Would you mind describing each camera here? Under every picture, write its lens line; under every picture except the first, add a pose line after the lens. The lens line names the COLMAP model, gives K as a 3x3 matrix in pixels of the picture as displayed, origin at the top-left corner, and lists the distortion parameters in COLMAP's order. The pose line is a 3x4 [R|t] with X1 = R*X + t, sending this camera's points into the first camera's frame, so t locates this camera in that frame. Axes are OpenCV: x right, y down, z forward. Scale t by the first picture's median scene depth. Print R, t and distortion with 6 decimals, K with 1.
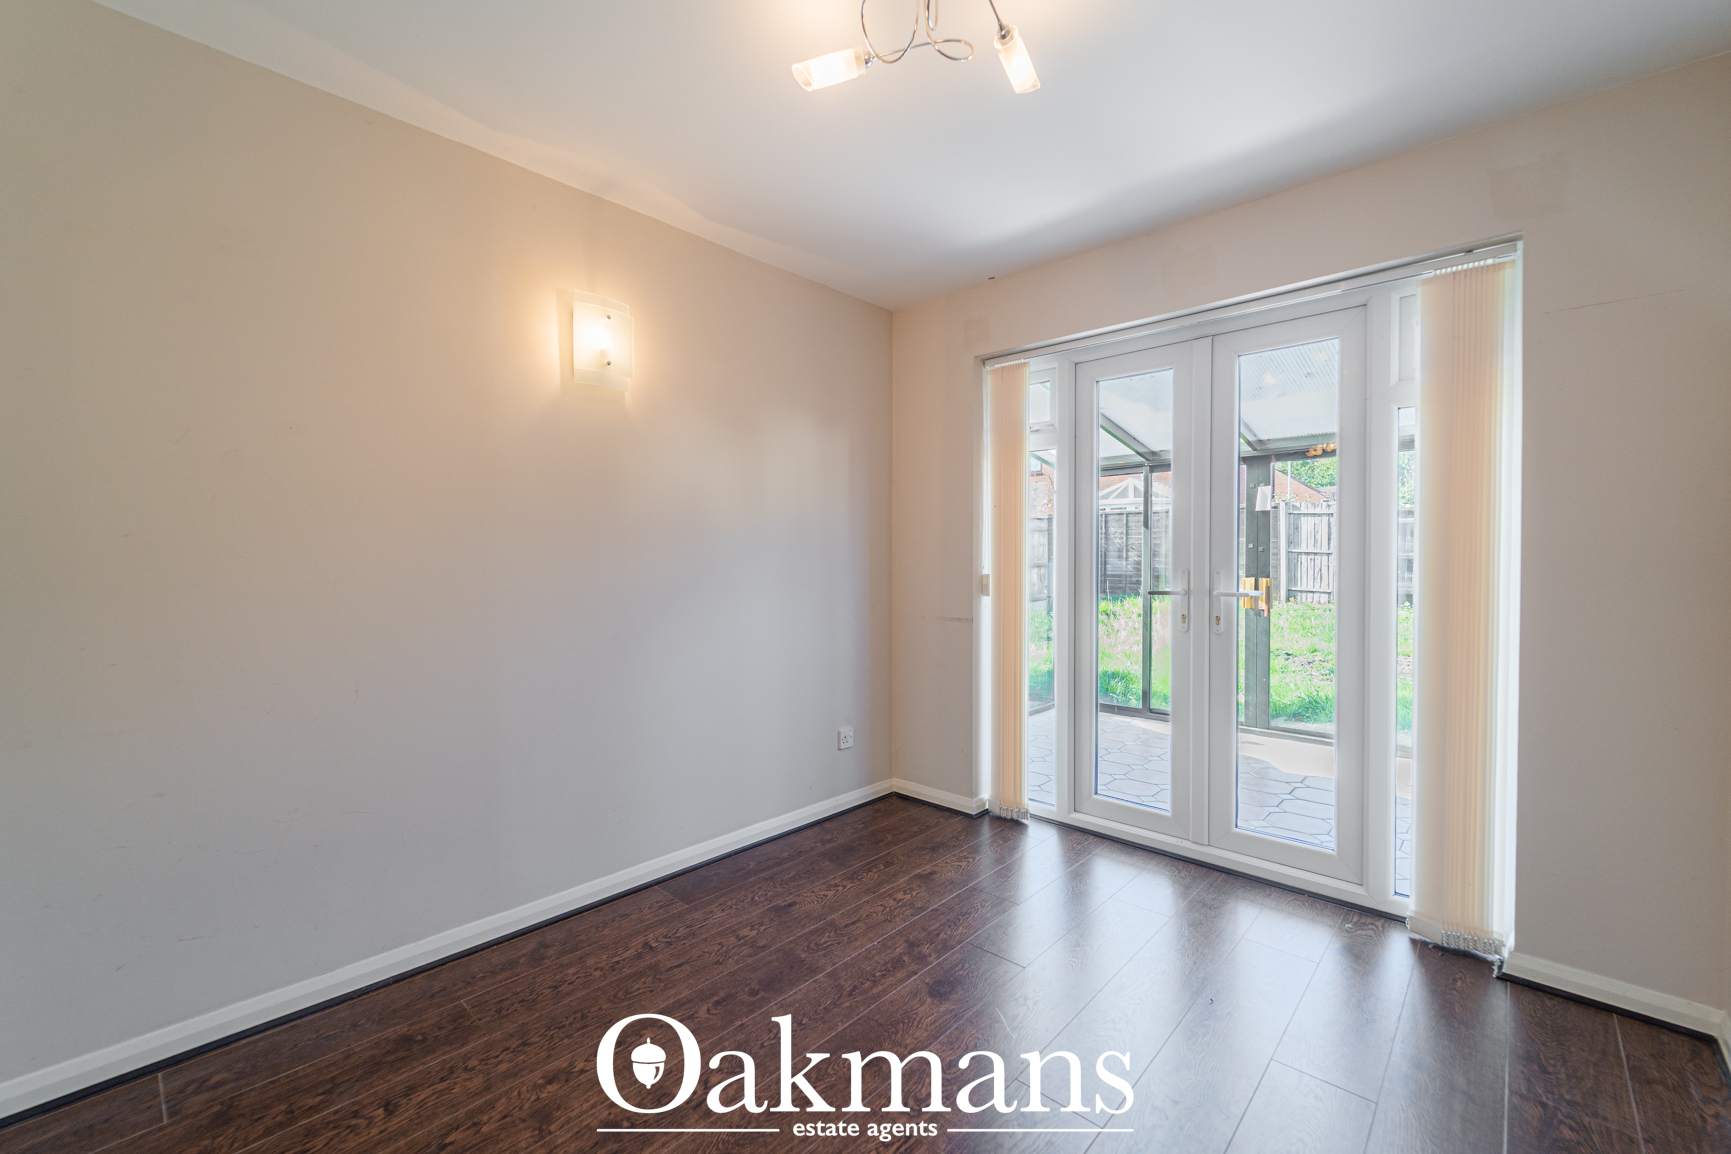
lens RADIAL K [[698.4, 0, 890.6], [0, 698.4, 577.5], [0, 0, 1]] dist [0.001971, -0.002069]
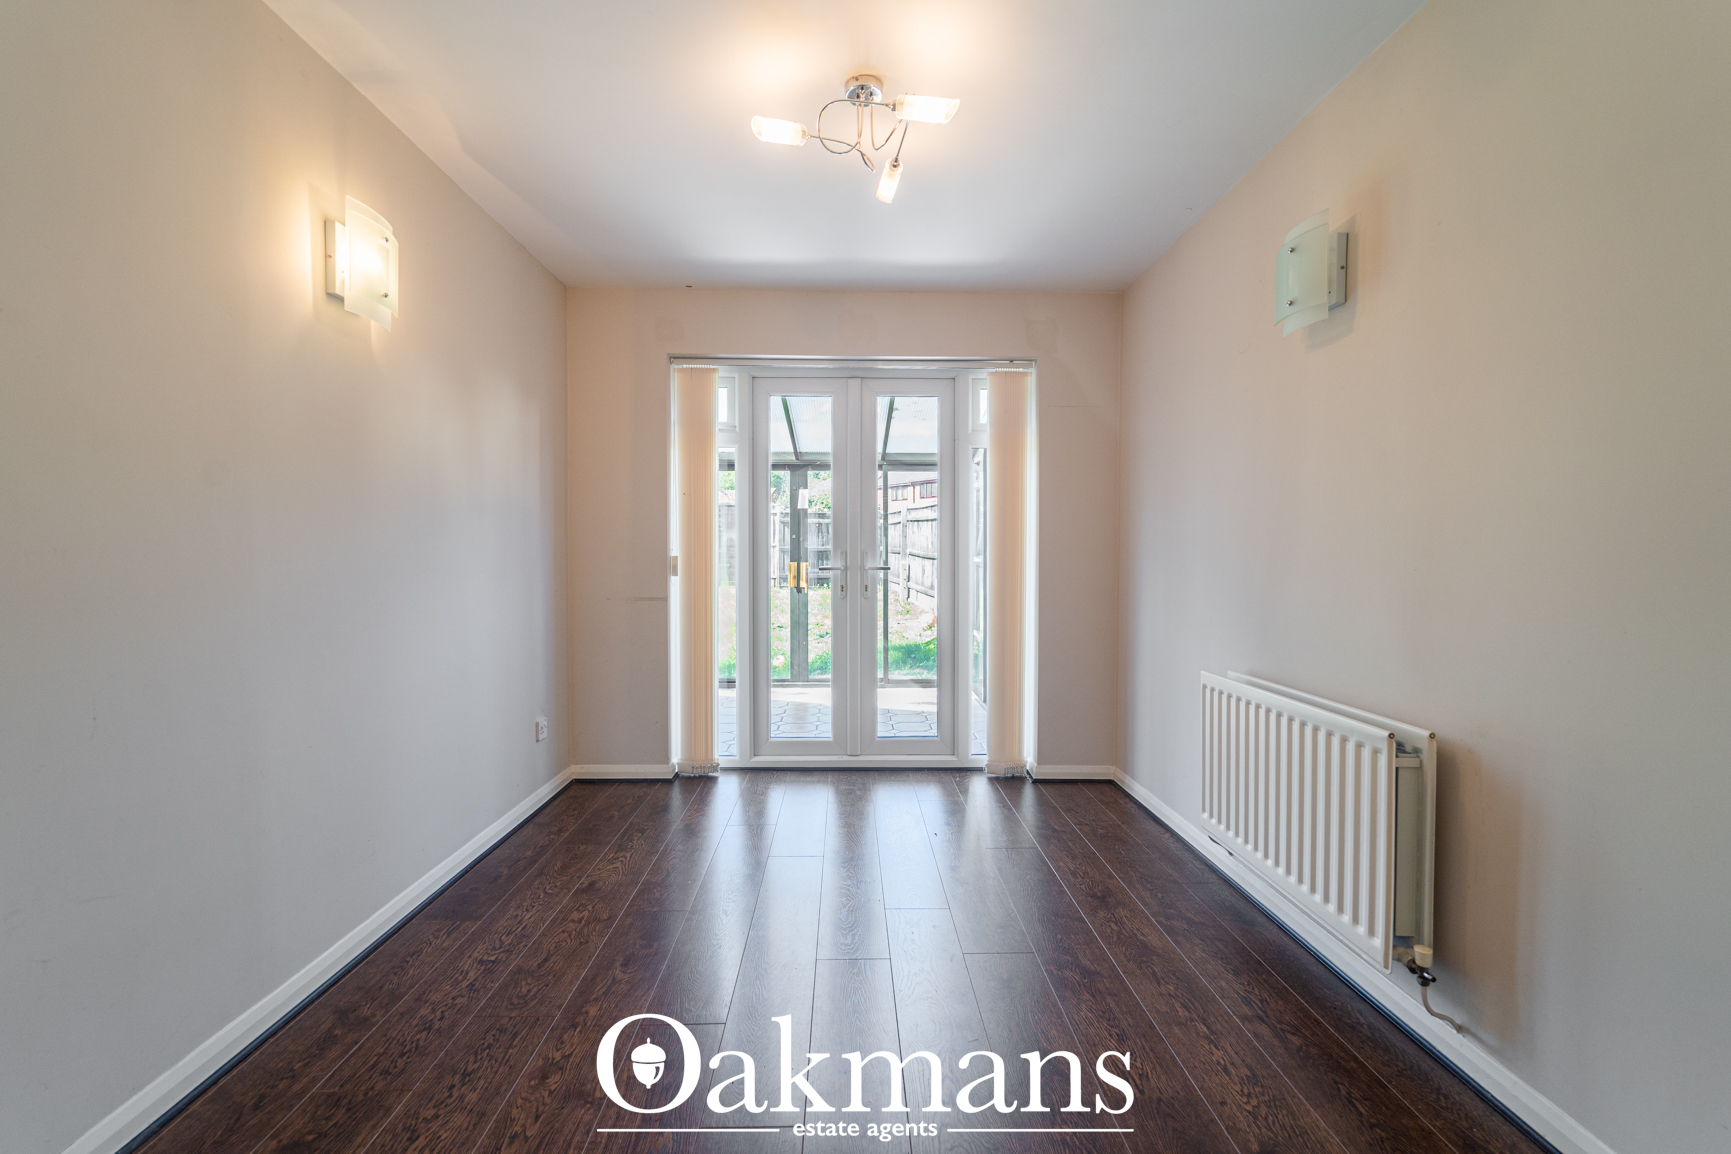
lens RADIAL K [[698.4, 0, 869.0], [0, 698.4, 576.1], [0, 0, 1]] dist [0.001971, -0.002069]
pose [[0.726781, -0.020966, 0.686549, -0.404006], [0.017692, 0.999774, 0.011802, 0.019719], [-0.686641, 0.003568, 0.726988, 0.003785]]
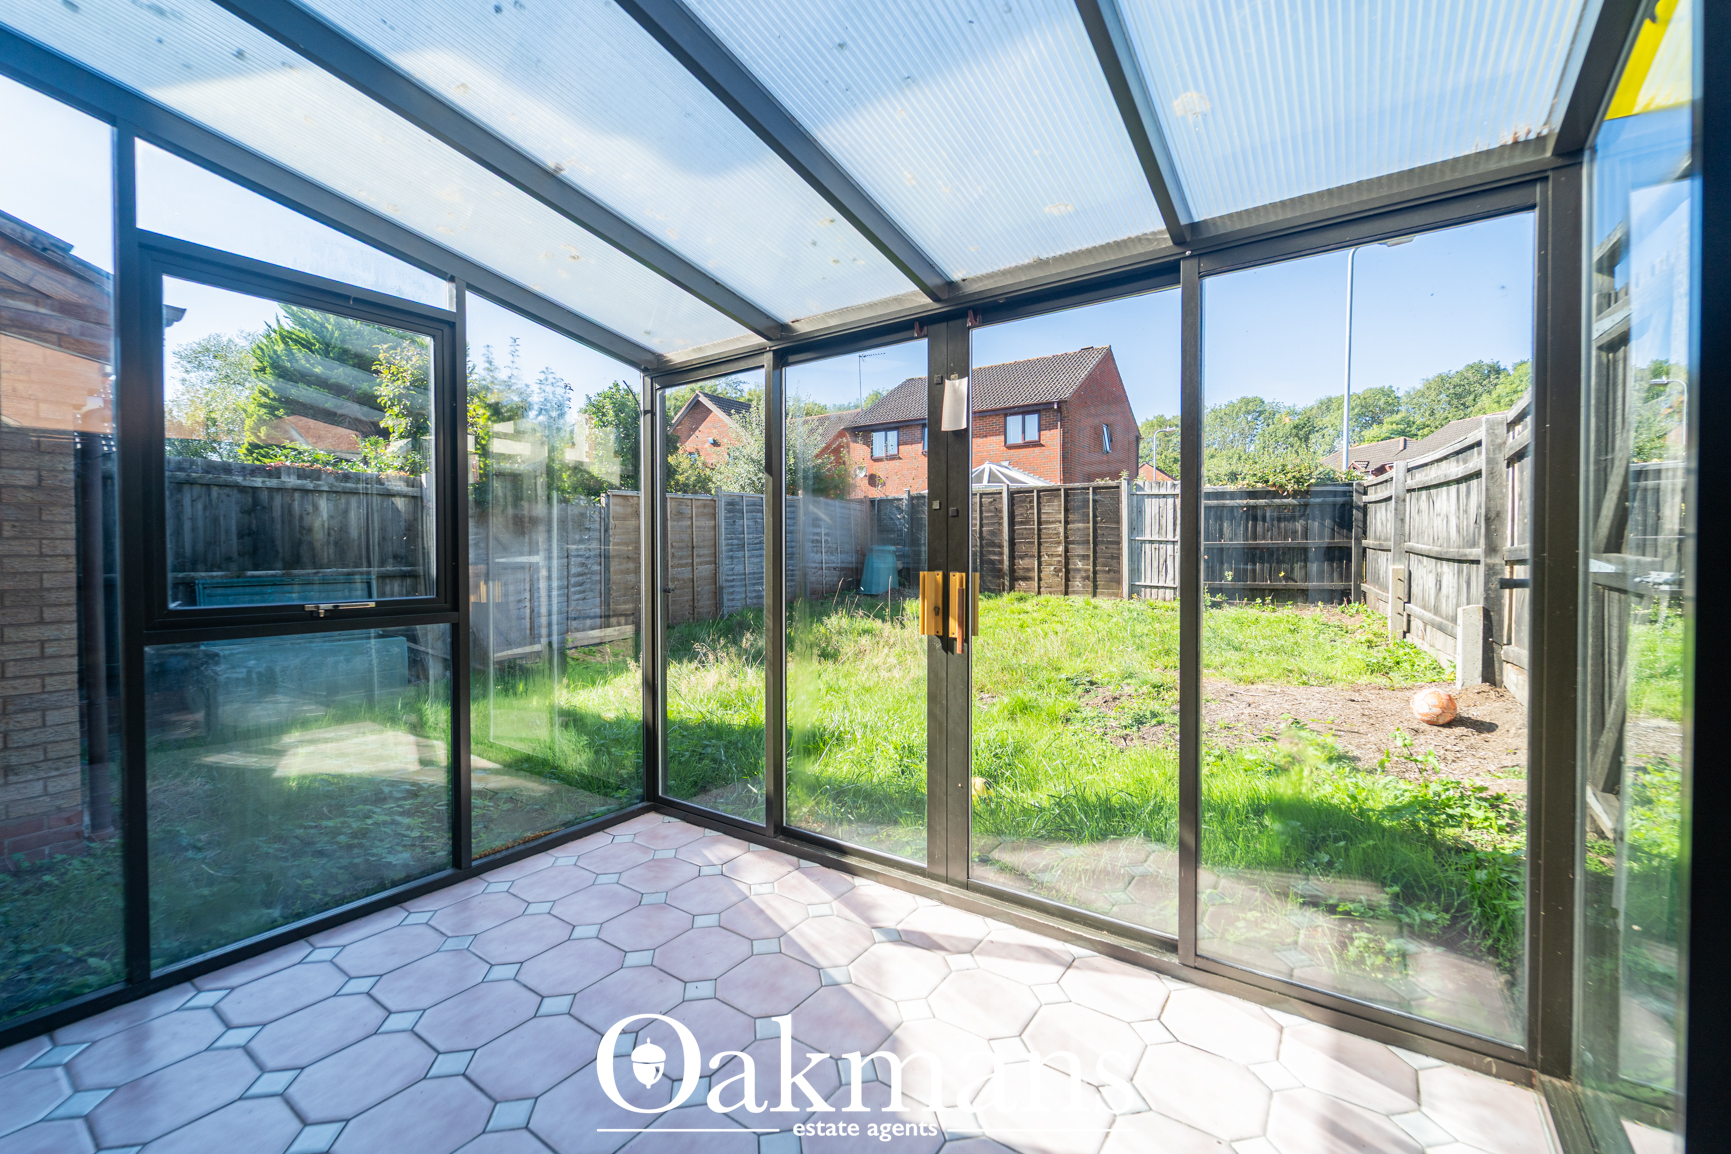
lens RADIAL K [[698.4, 0, 865.1], [0, 698.4, 565.9], [0, 0, 1]] dist [0.001971, -0.002069]
pose [[0.993619, -0.001746, 0.112774, 0.669134], [0.002580, 0.999970, -0.007248, -0.000204], [-0.112758, 0.007493, 0.993594, 0.857994]]
